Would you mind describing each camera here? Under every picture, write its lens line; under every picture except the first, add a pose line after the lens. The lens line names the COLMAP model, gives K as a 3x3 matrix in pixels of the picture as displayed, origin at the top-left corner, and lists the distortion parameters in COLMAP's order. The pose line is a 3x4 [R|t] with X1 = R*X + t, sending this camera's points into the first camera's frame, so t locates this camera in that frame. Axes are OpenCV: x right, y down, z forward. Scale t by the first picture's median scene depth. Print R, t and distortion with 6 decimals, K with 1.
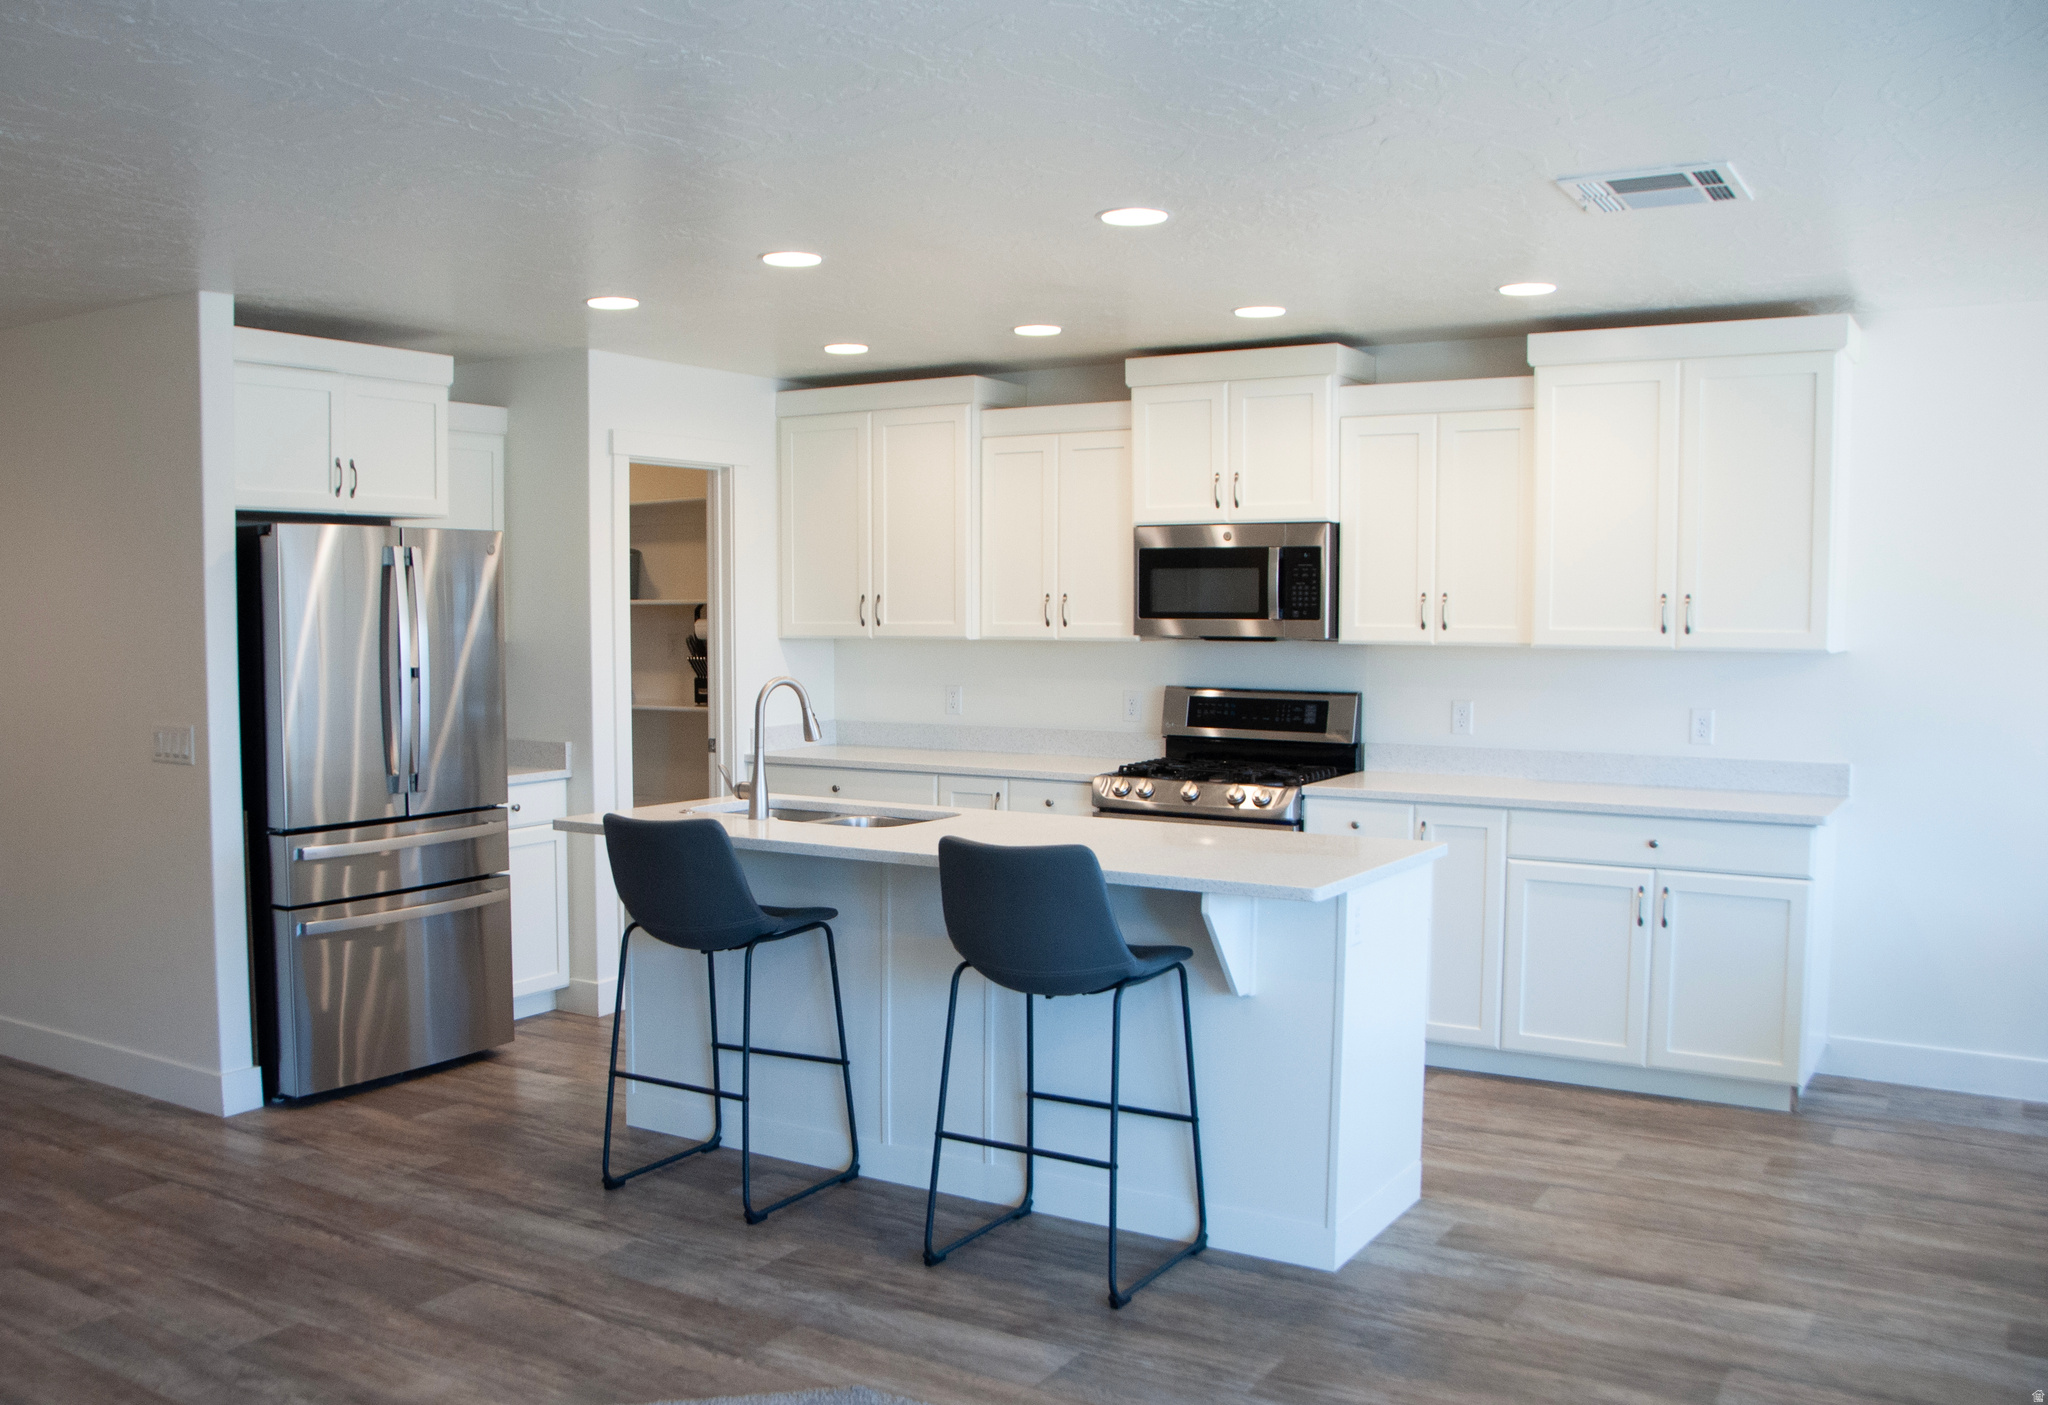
lens RADIAL K [[1883.2, 0, 886.8], [0, 1883.2, 689.0], [0, 0, 1]] dist [-0.106847, 0.000000]
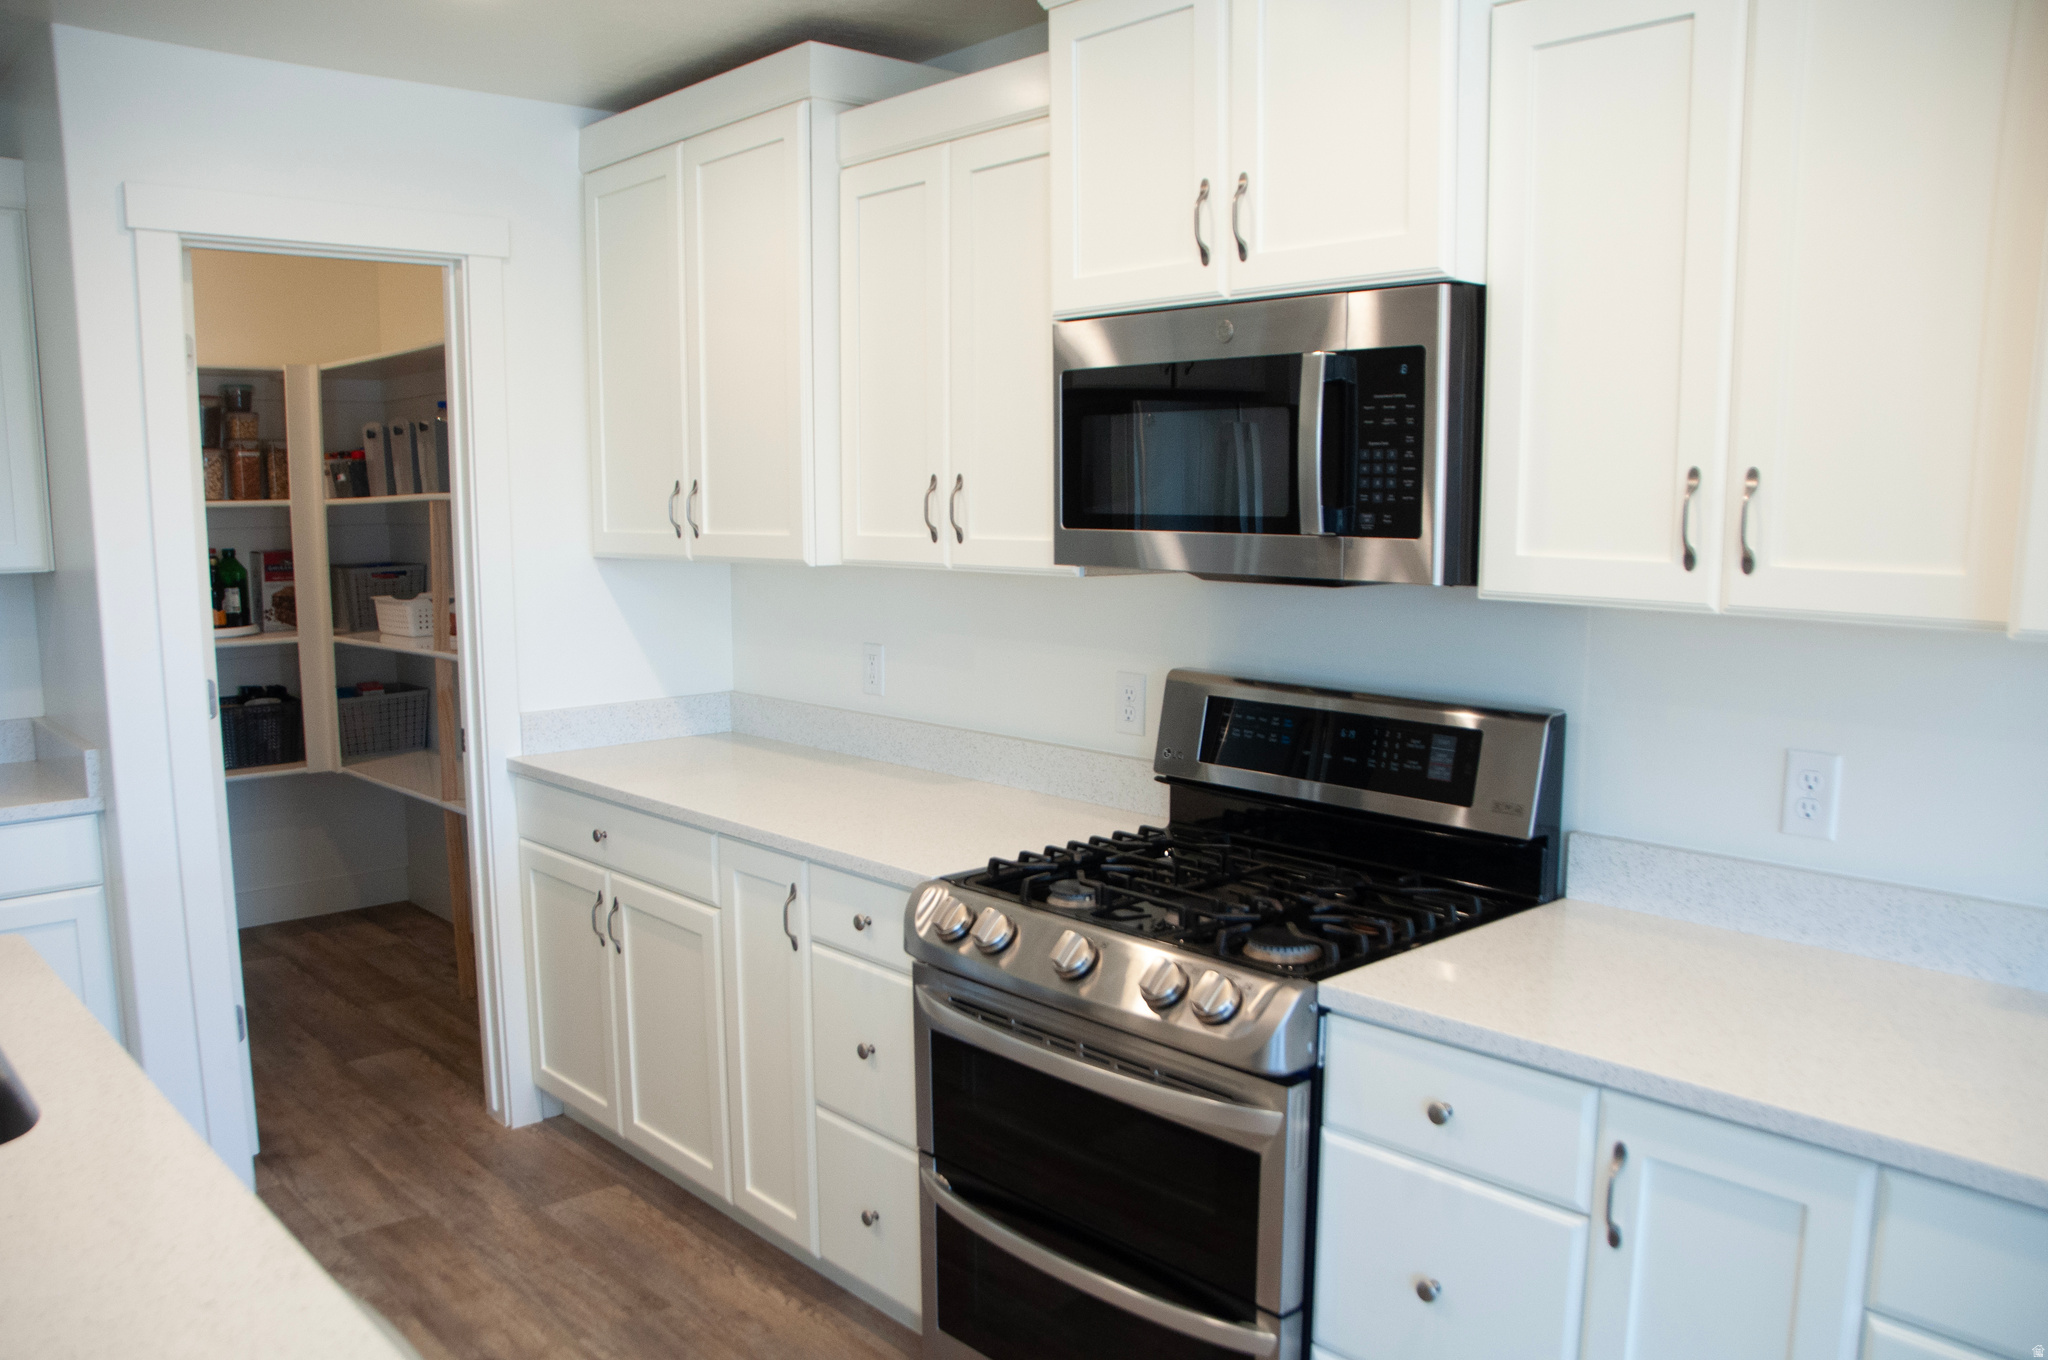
lens RADIAL K [[1622.1, 0, 998.1], [0, 1622.1, 714.5], [0, 0, 1]] dist [-0.137522, 0.060260]
pose [[0.966737, 0.034430, -0.253443, 0.245681], [-0.012039, 0.995925, 0.089375, -0.030823], [0.255487, -0.083351, 0.963213, 0.694677]]
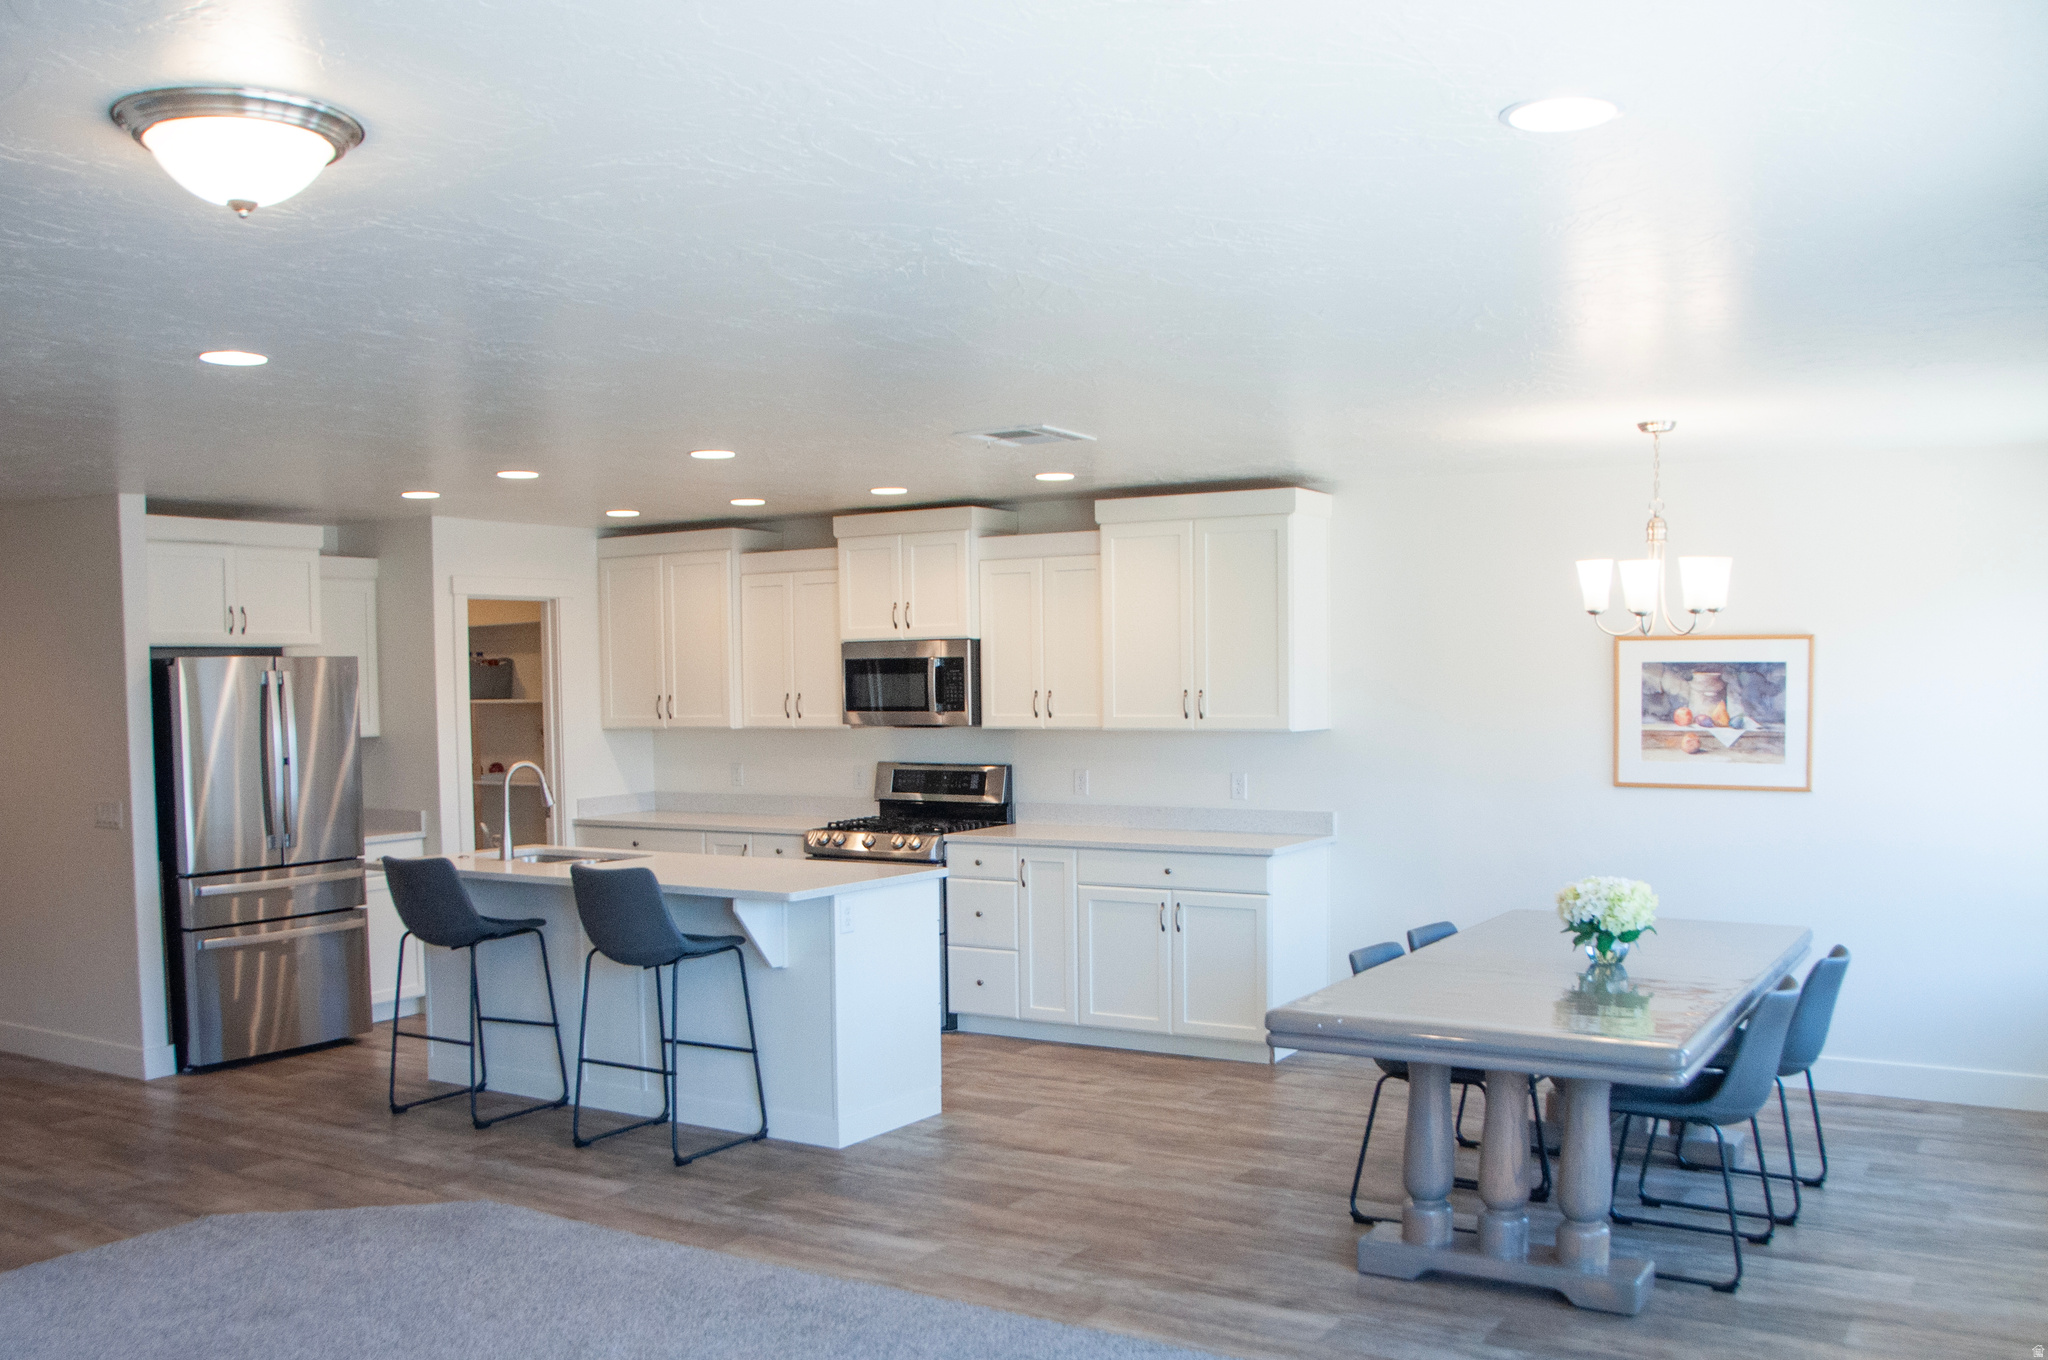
lens RADIAL K [[1901.3, 0, 1011.3], [0, 1901.3, 746.3], [0, 0, 1]] dist [-0.104341, 0.028375]
pose [[0.999585, -0.015262, 0.024412, 0.244412], [0.015455, 0.999851, -0.007702, -0.000835], [-0.024290, 0.008076, 0.999672, -0.390114]]
